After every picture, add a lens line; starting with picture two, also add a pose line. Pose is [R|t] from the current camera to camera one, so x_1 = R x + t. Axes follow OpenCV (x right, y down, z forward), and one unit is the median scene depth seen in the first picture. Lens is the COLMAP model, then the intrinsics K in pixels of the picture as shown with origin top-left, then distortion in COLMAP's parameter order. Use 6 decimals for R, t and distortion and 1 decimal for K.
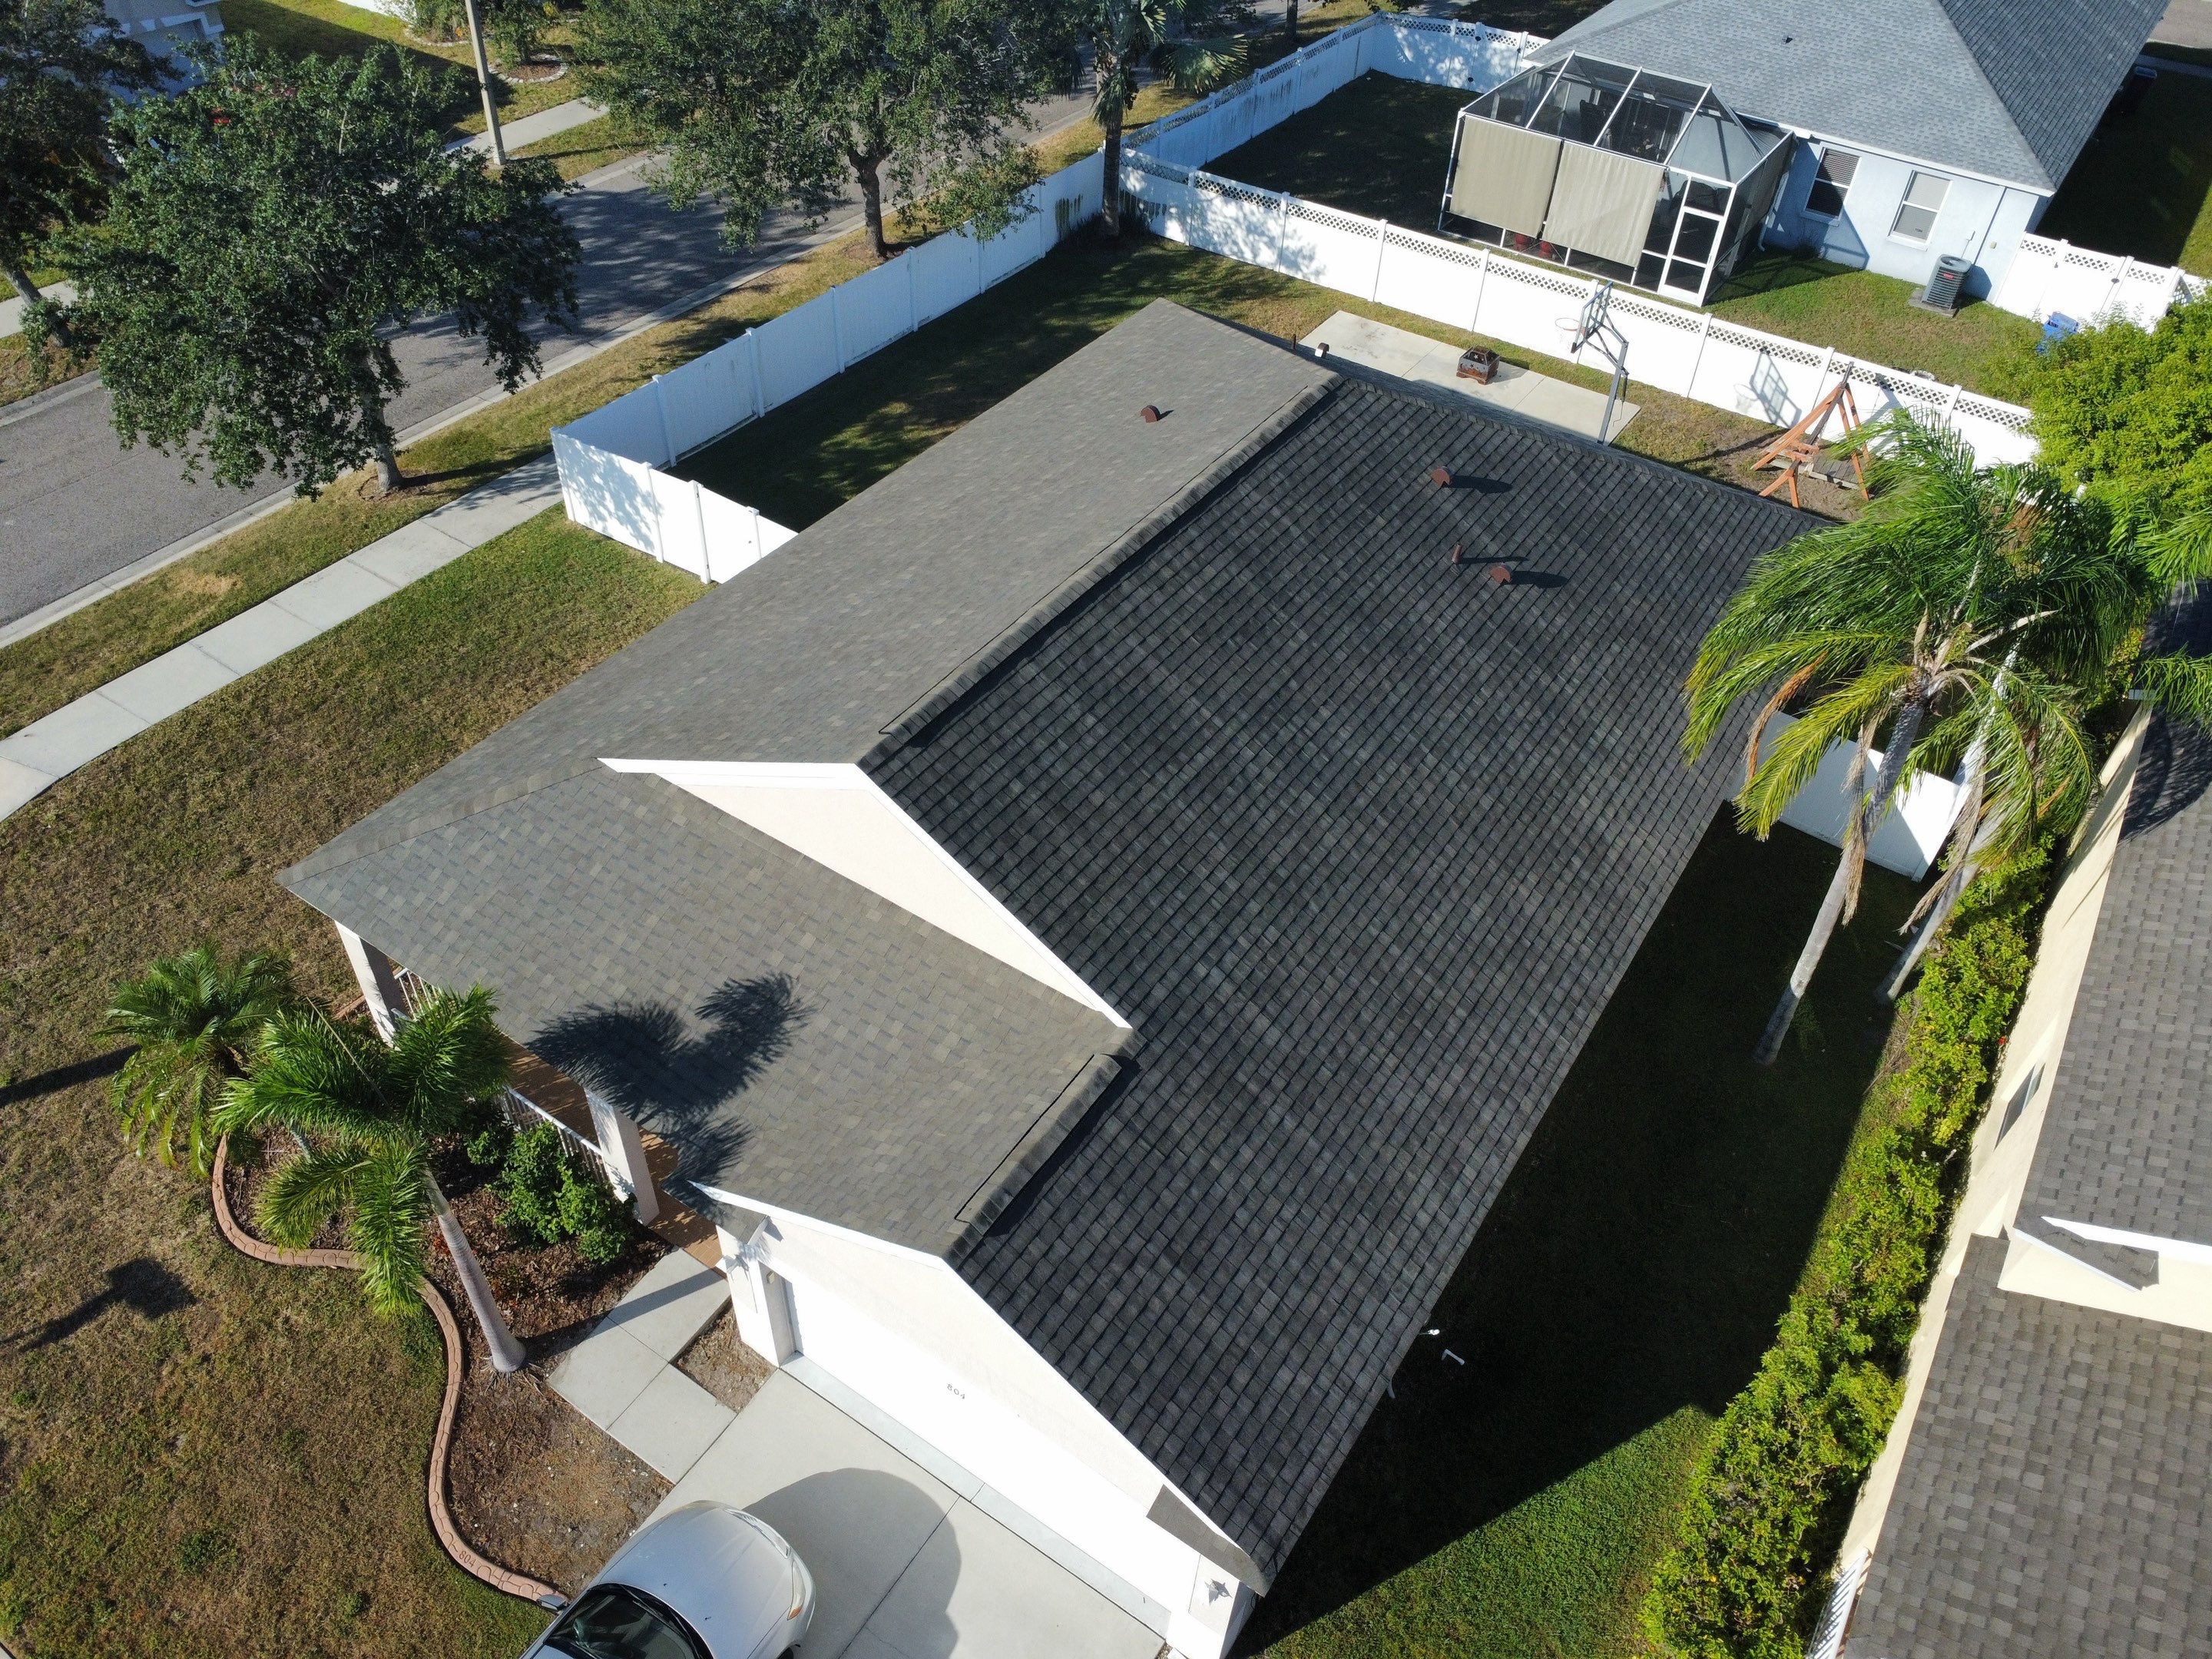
lens RADIAL K [[1605.0, 0, 1094.5], [0, 1605.0, 830.1], [0, 0, 1]] dist [-0.032245, 0.002482]
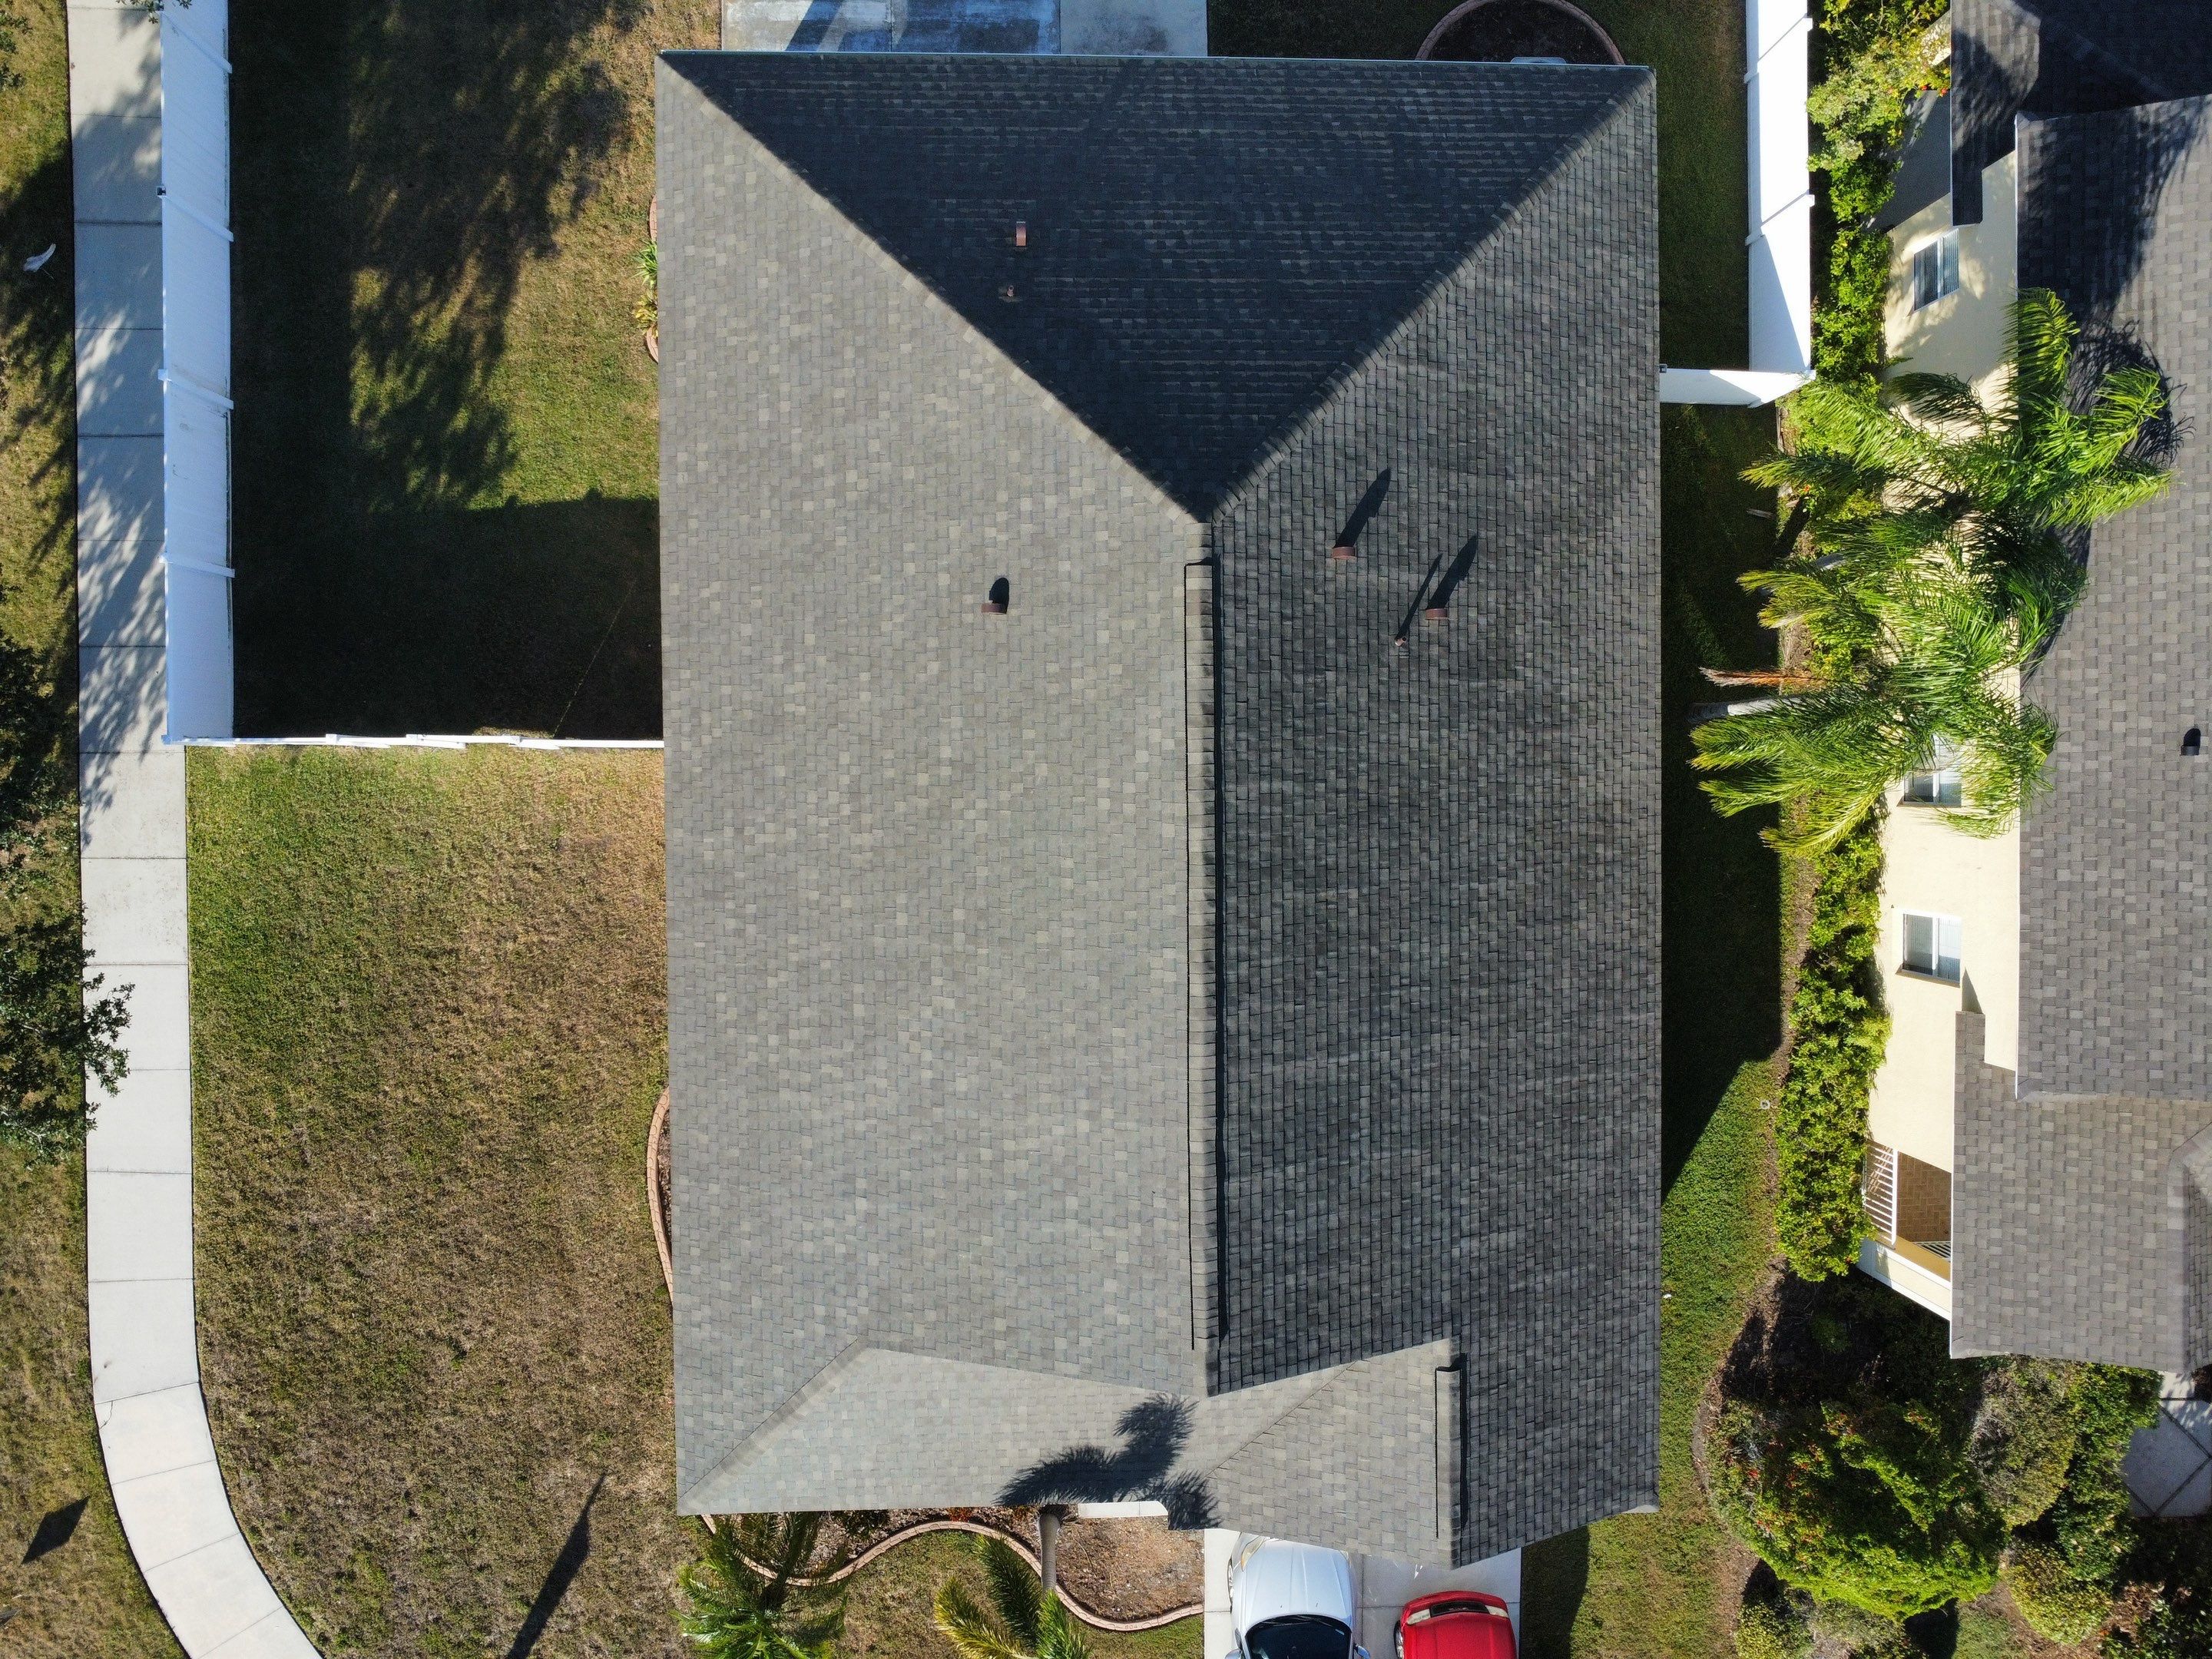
lens RADIAL K [[1605.0, 0, 1098.3], [0, 1605.0, 826.0], [0, 0, 1]] dist [-0.032245, 0.002482]
pose [[0.826245, -0.563187, -0.011853, 0.033243], [0.370714, 0.527786, 0.764208, -1.042999], [-0.424136, -0.635817, 0.644861, 0.459074]]
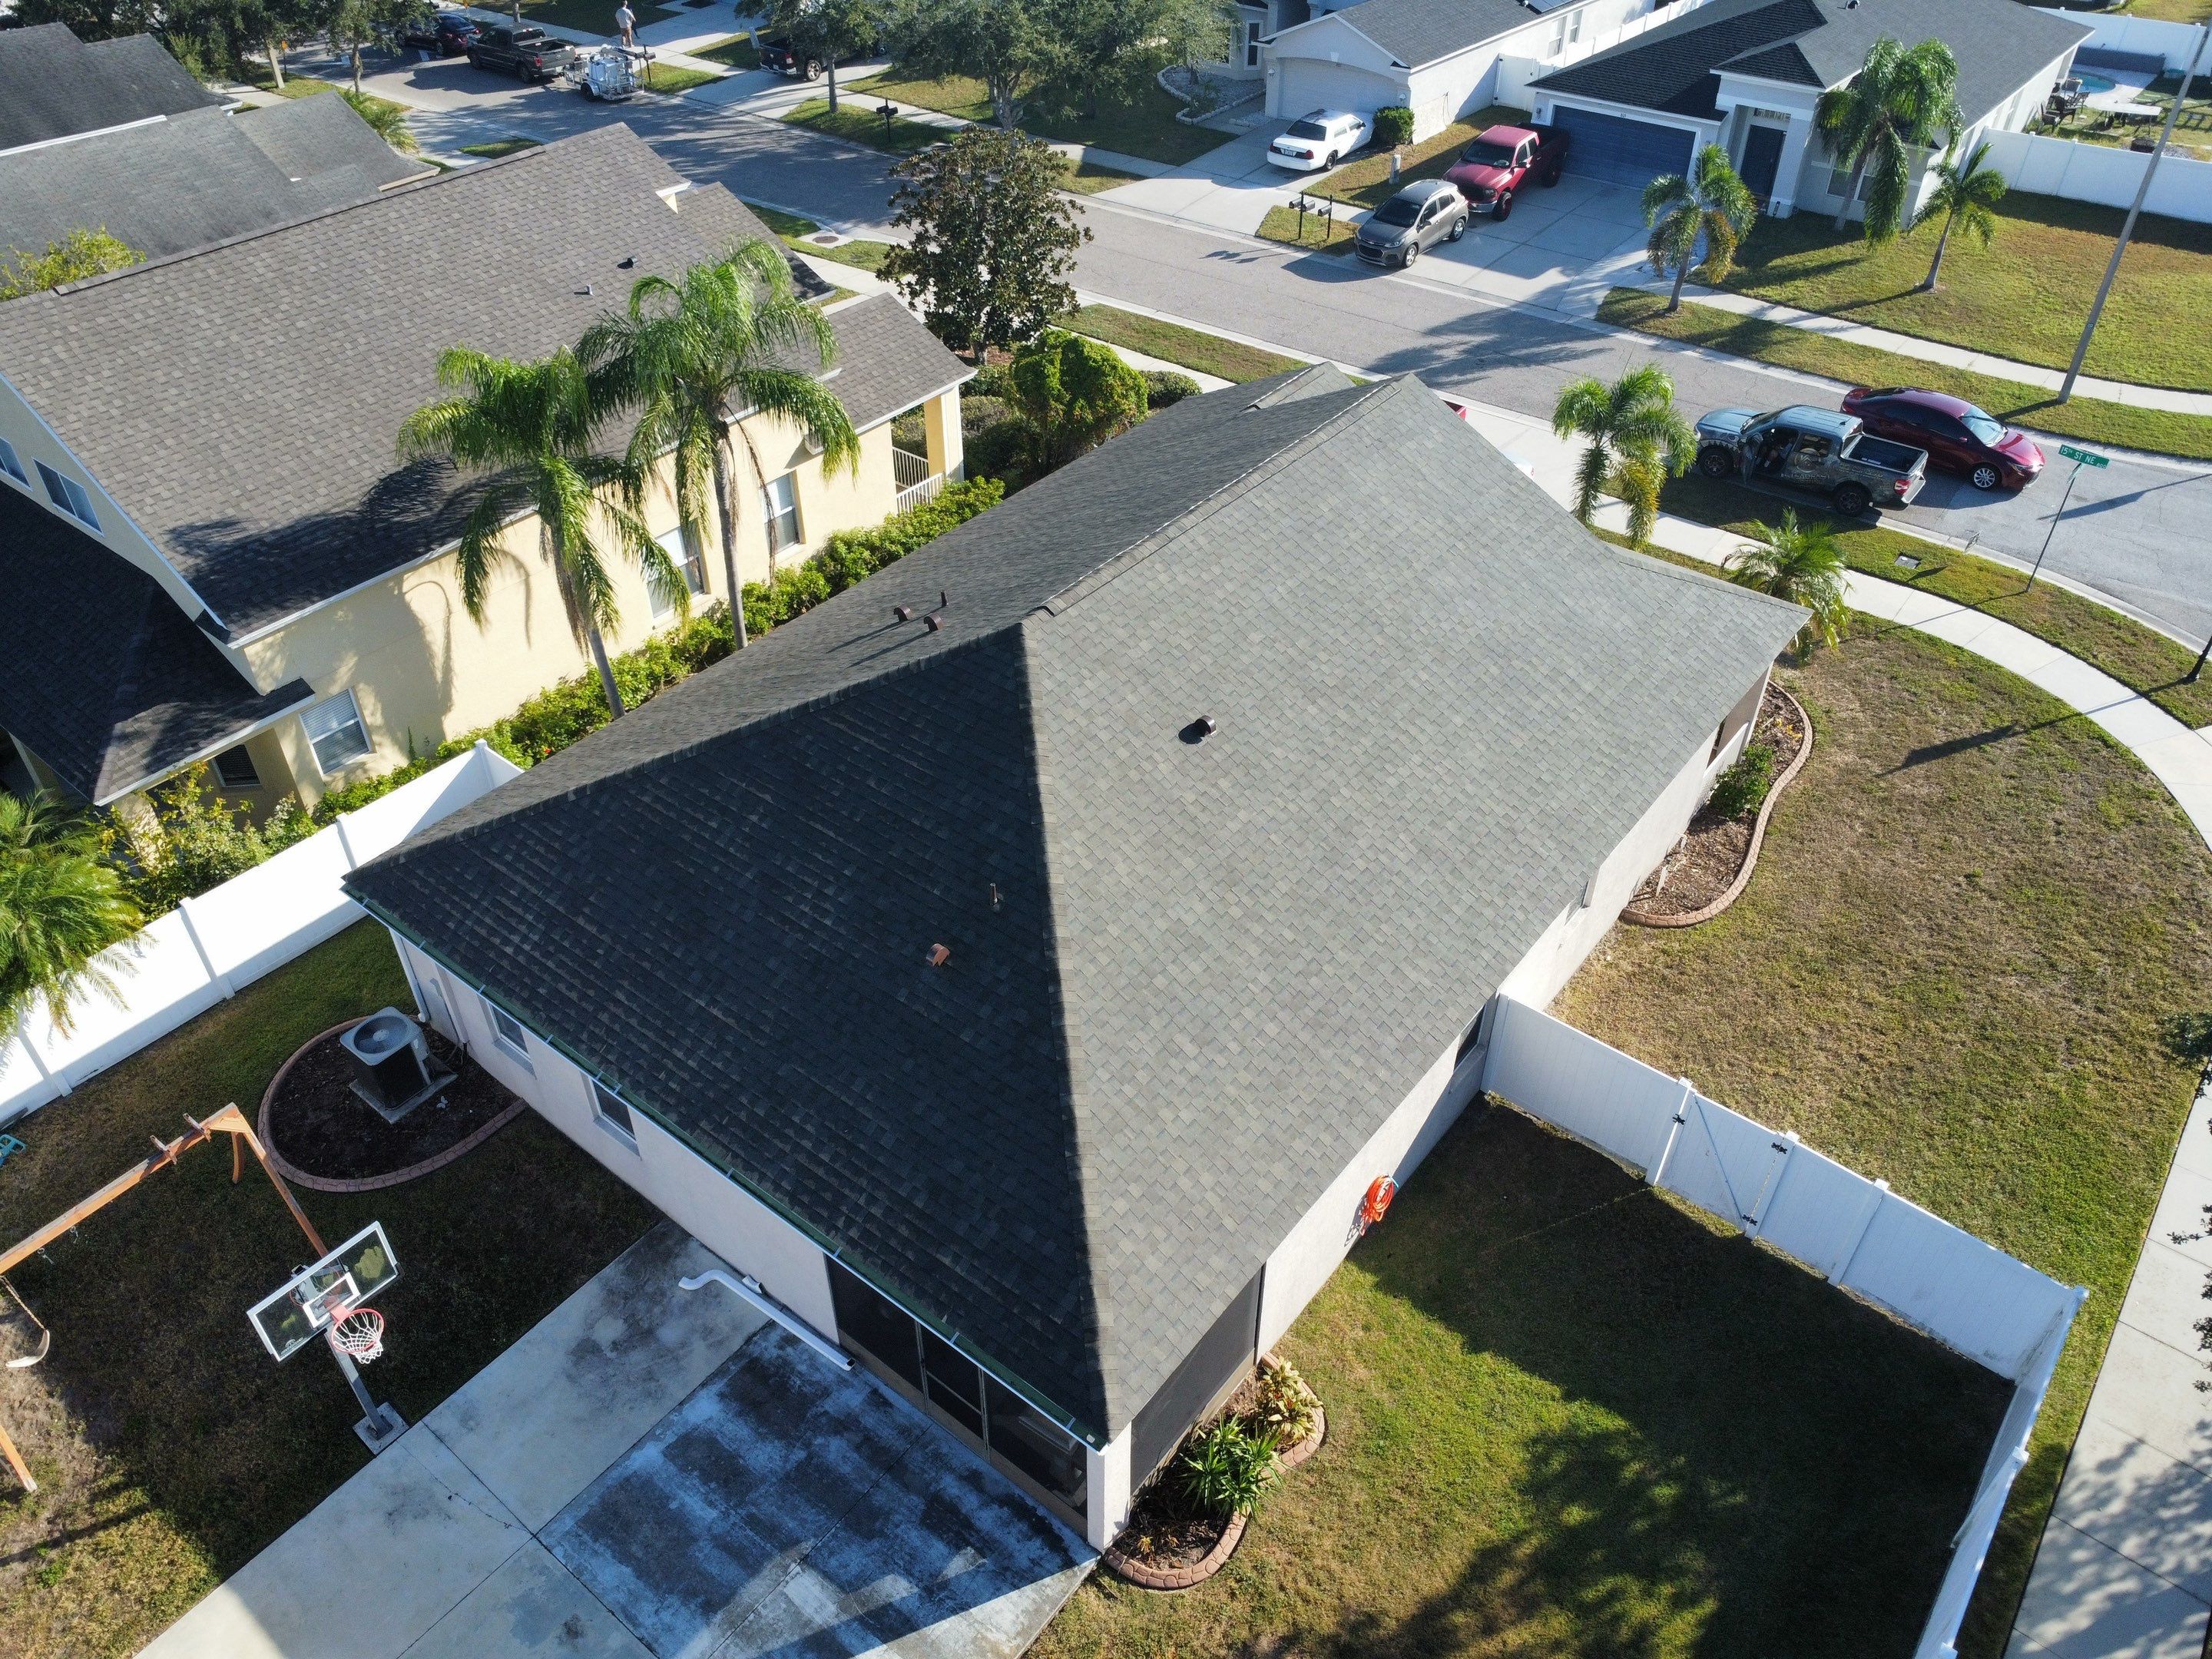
lens RADIAL K [[1605.0, 0, 1096.7], [0, 1605.0, 805.9], [0, 0, 1]] dist [-0.032245, 0.002482]
pose [[-0.995816, -0.082016, 0.040300, 0.071140], [0.028147, 0.144279, 0.989137, -1.469450], [-0.086939, 0.986132, -0.141366, 1.496695]]
